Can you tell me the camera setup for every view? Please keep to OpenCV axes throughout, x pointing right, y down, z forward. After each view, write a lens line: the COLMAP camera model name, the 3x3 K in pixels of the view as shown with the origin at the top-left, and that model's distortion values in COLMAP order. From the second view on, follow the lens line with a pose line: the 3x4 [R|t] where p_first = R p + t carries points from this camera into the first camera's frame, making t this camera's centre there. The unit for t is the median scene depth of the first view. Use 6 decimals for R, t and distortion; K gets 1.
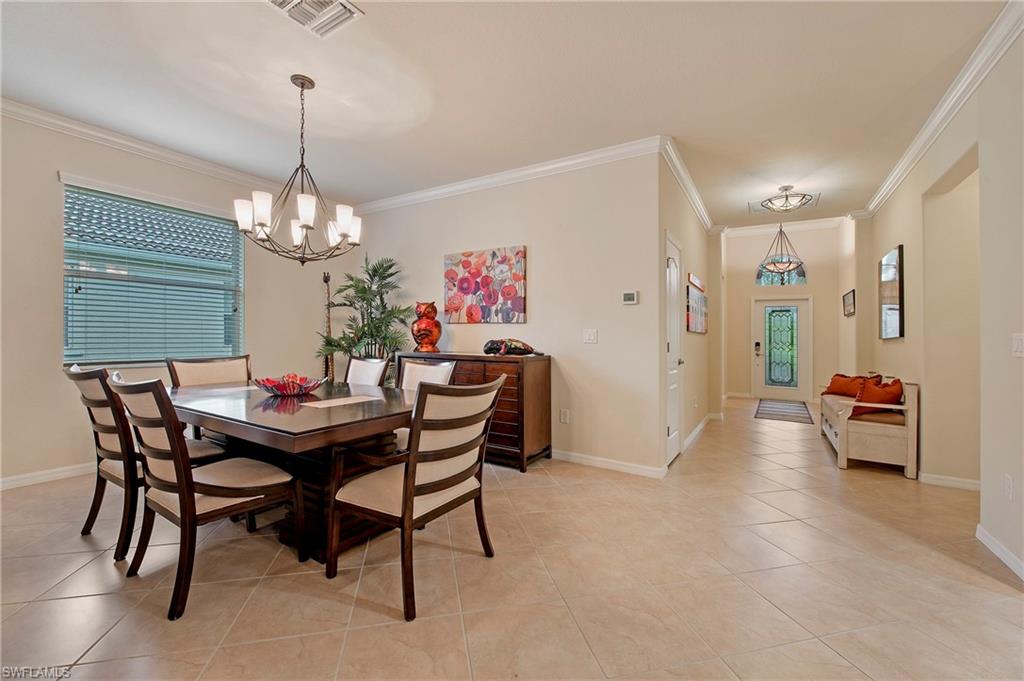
lens RADIAL K [[407.3, 0, 524.7], [0, 407.3, 330.9], [0, 0, 1]] dist [-0.001392, -0.000481]
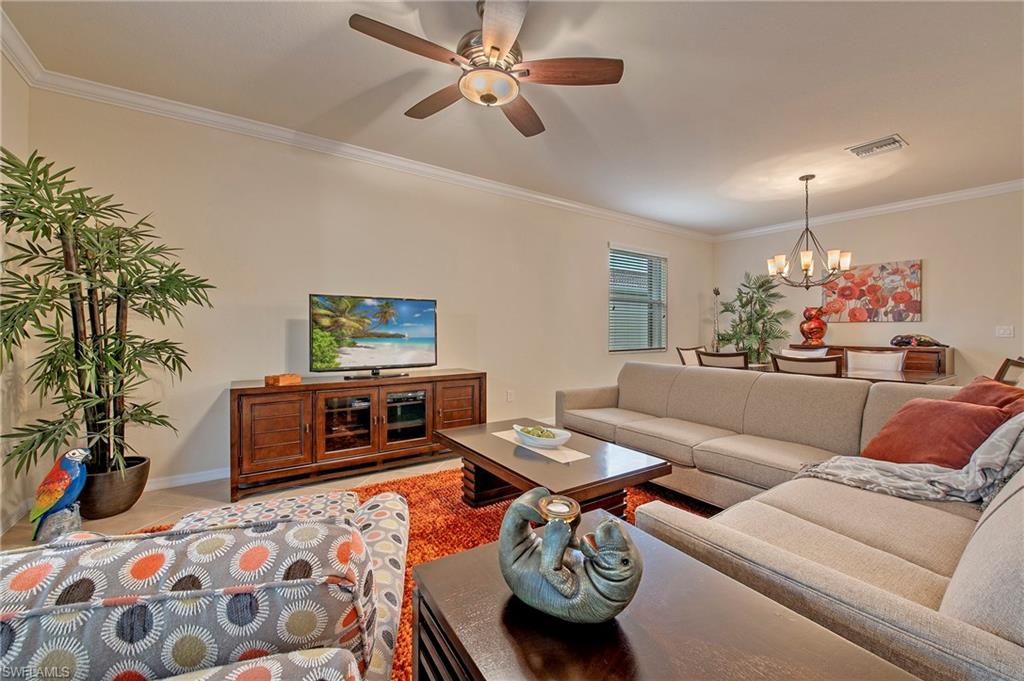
lens RADIAL K [[407.3, 0, 524.3], [0, 407.3, 339.4], [0, 0, 1]] dist [-0.001392, -0.000481]
pose [[0.915547, -0.002651, -0.402201, -0.583349], [0.015668, 0.999454, 0.029078, -0.018599], [0.401905, -0.032924, 0.915089, -0.606111]]
